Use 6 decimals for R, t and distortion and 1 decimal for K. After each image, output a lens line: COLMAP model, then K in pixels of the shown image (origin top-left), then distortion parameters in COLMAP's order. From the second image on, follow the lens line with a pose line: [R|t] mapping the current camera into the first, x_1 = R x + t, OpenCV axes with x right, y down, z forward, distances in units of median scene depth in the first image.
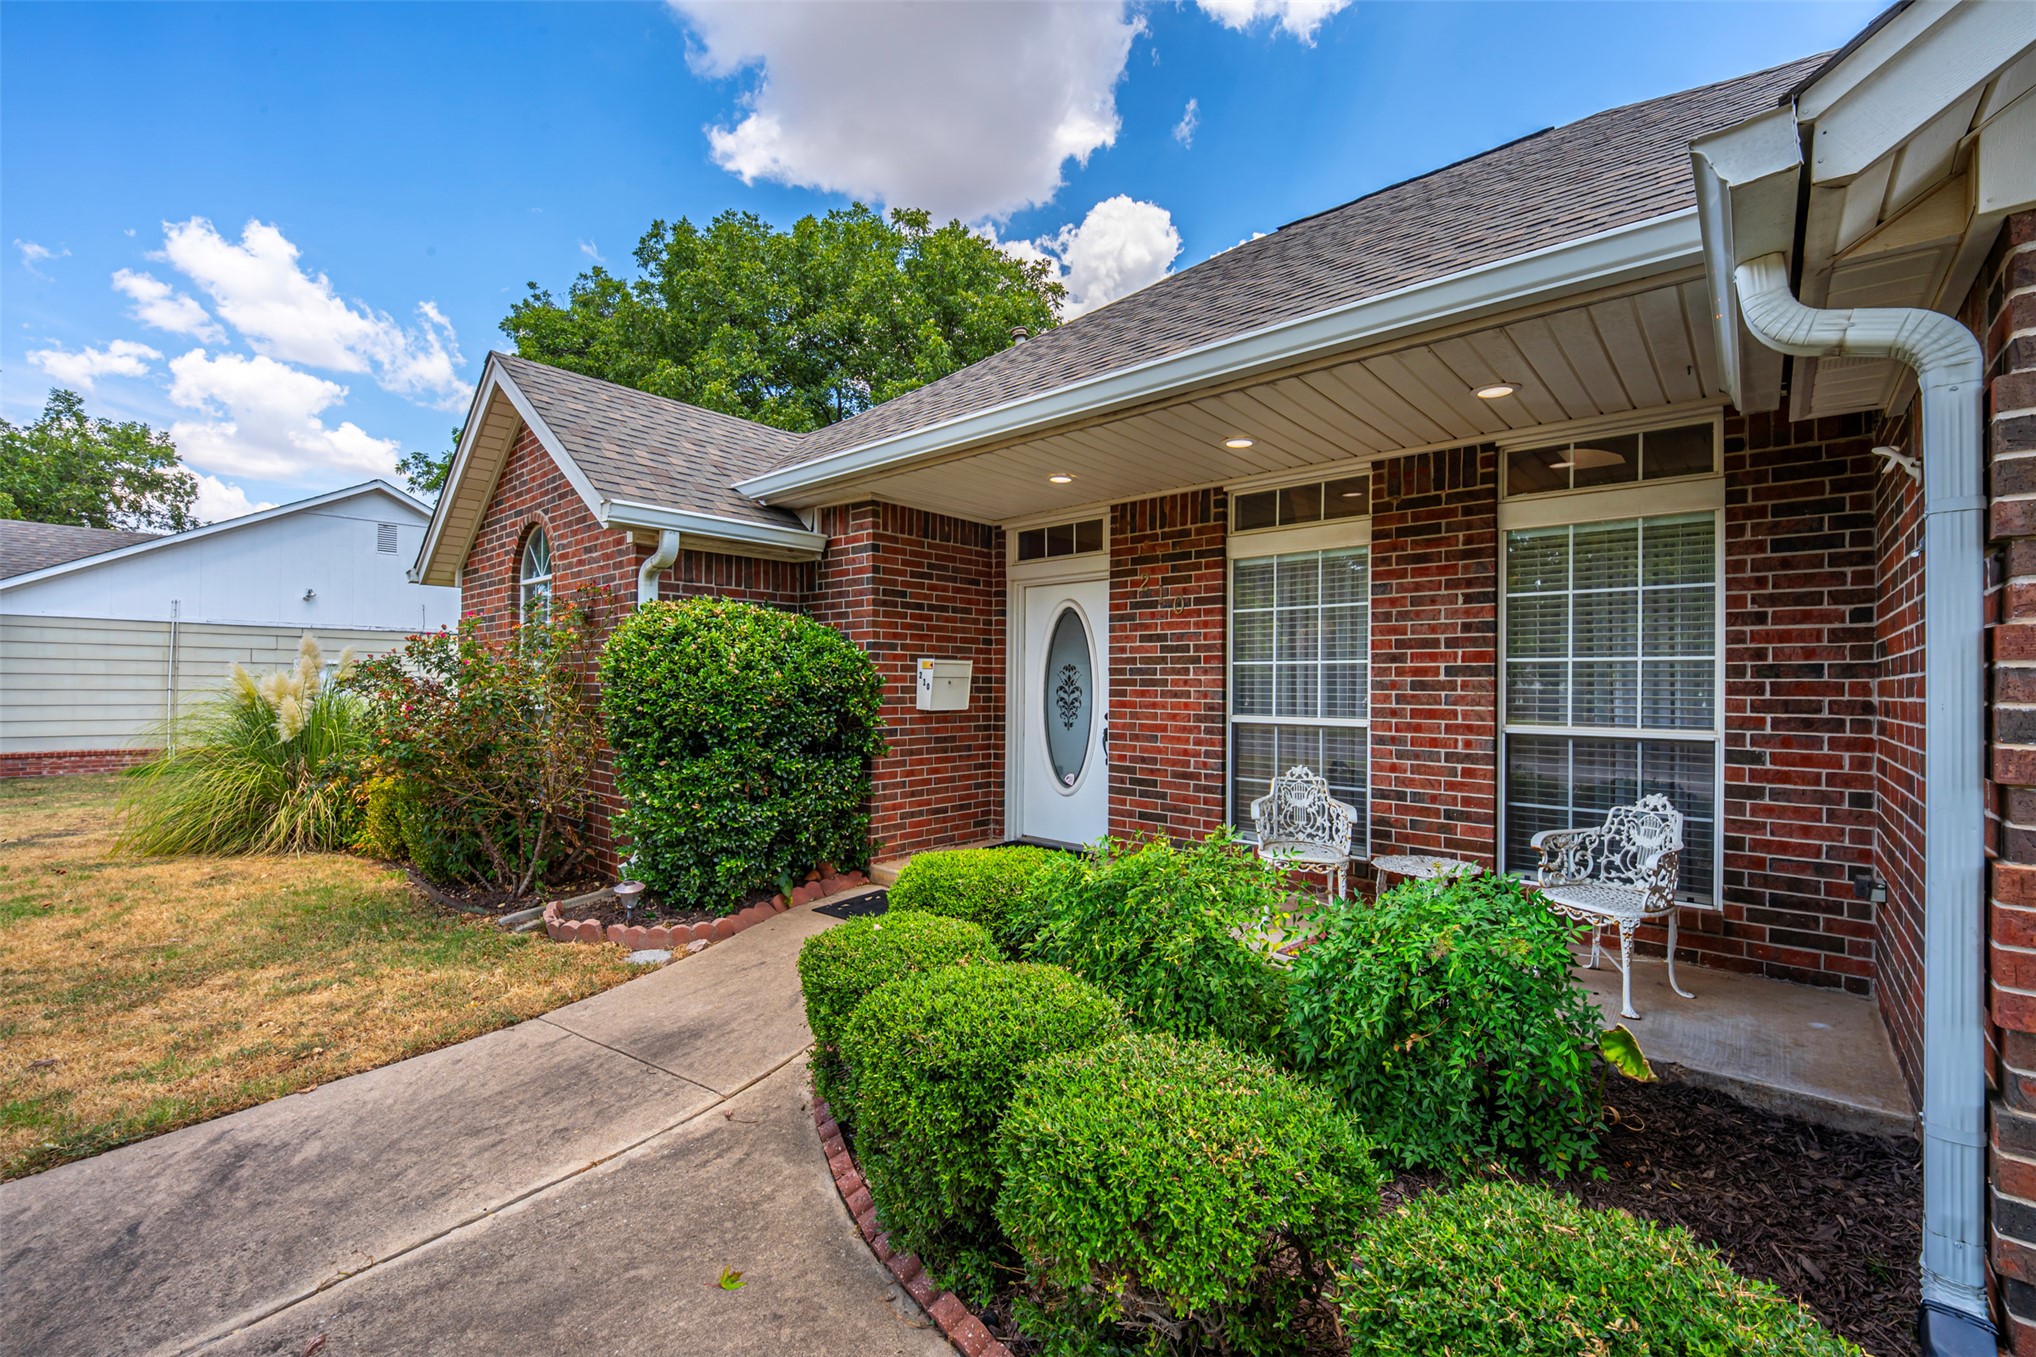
lens RADIAL K [[851.2, 0, 1010.2], [0, 851.2, 673.6], [0, 0, 1]] dist [-0.005625, -0.001151]
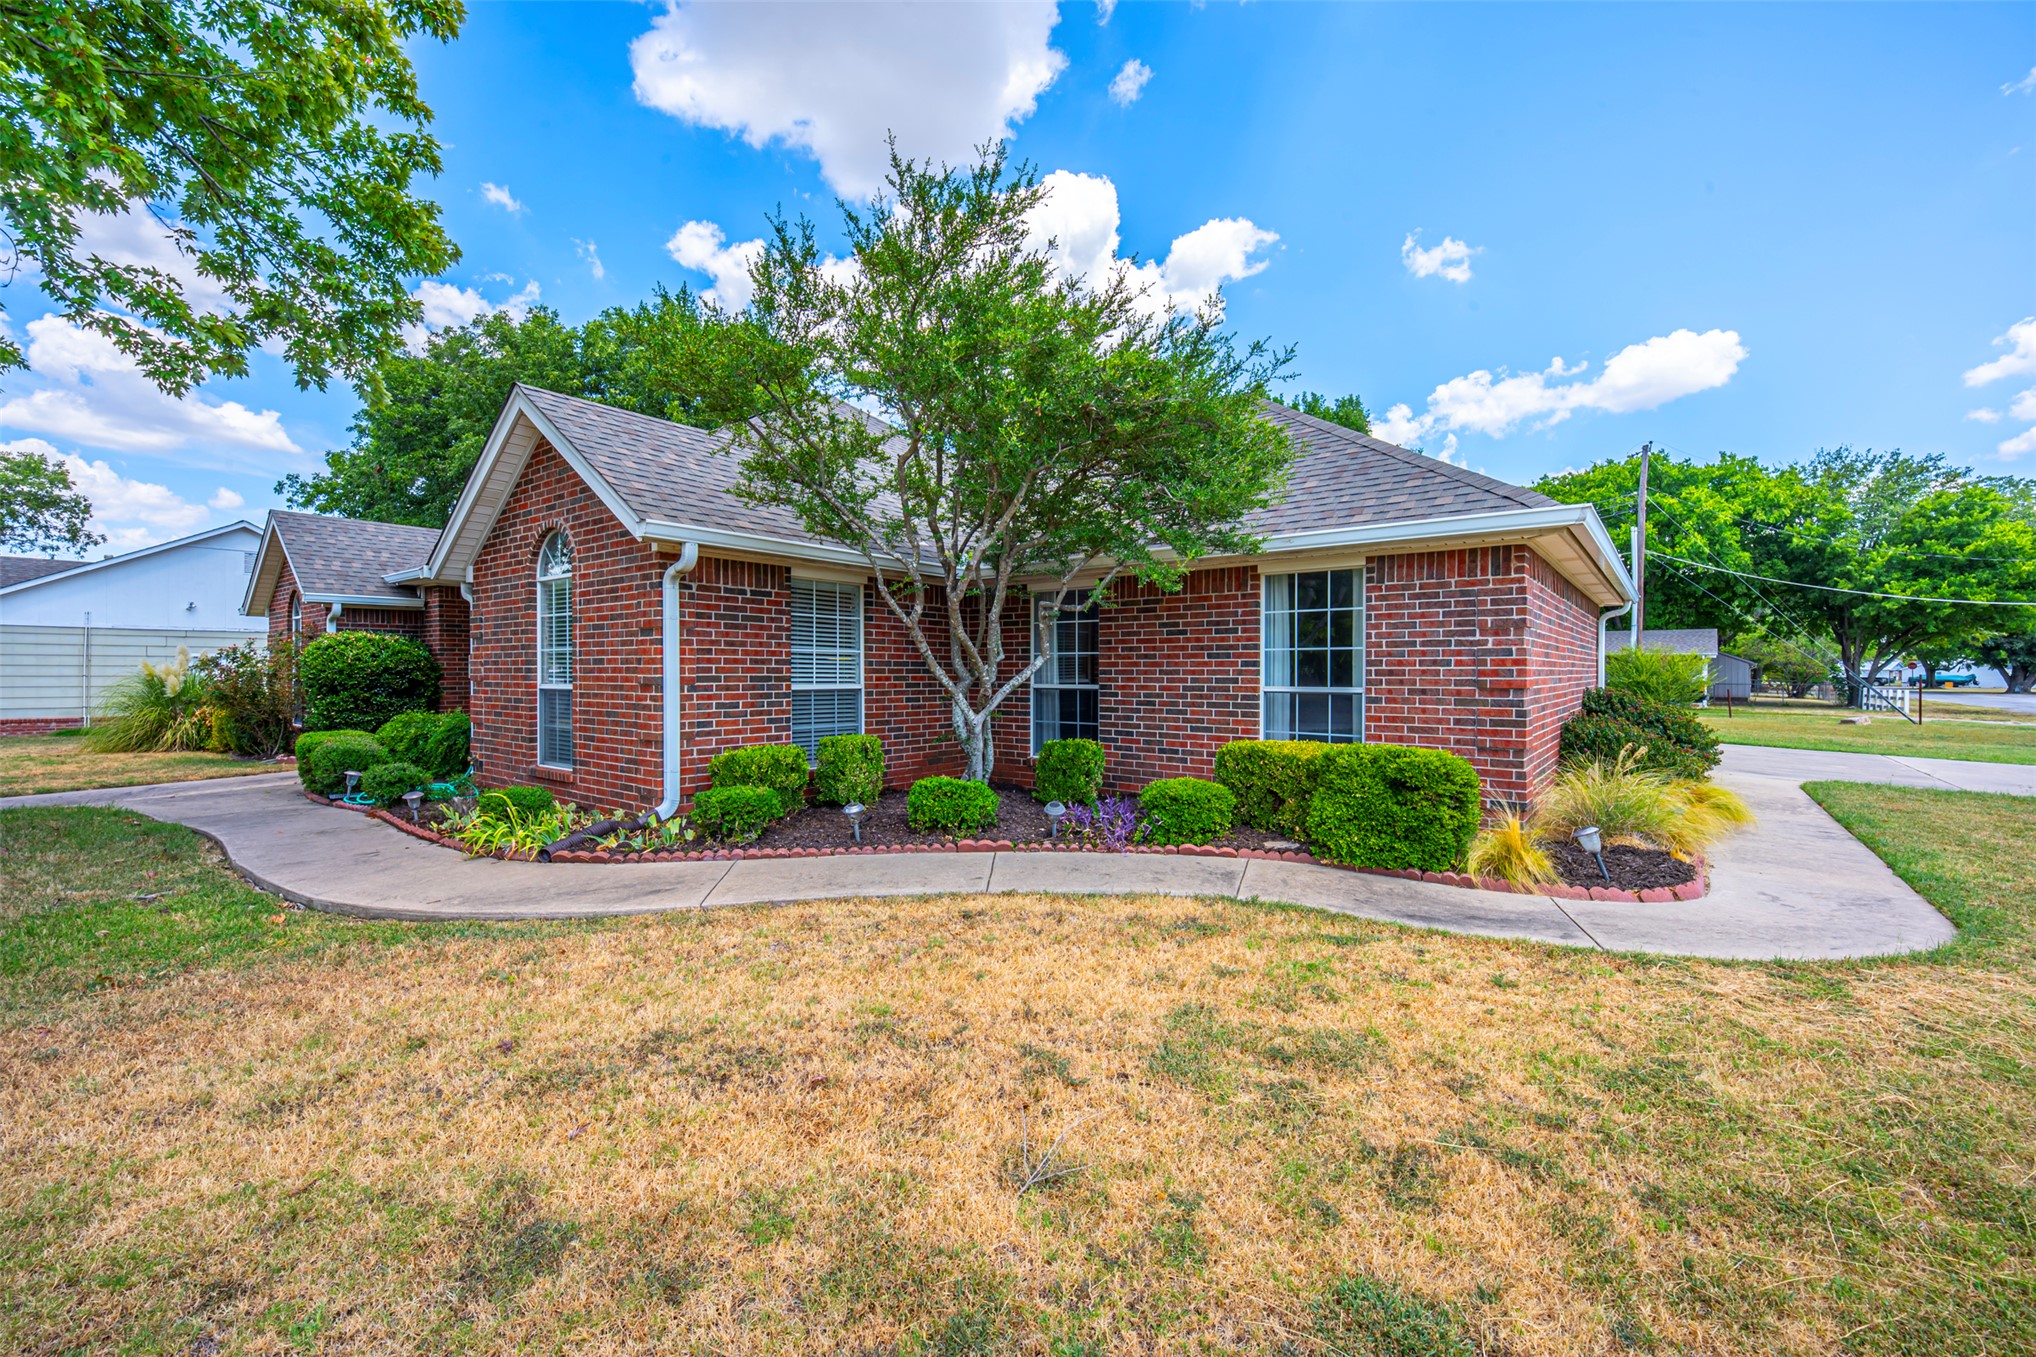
lens RADIAL K [[851.2, 0, 1018.7], [0, 851.2, 686.2], [0, 0, 1]] dist [-0.005625, -0.001151]
pose [[0.997236, -0.003068, 0.074231, 0.955257], [0.001239, 0.999695, 0.024669, 0.006756], [-0.074284, -0.024509, 0.996936, -1.092667]]
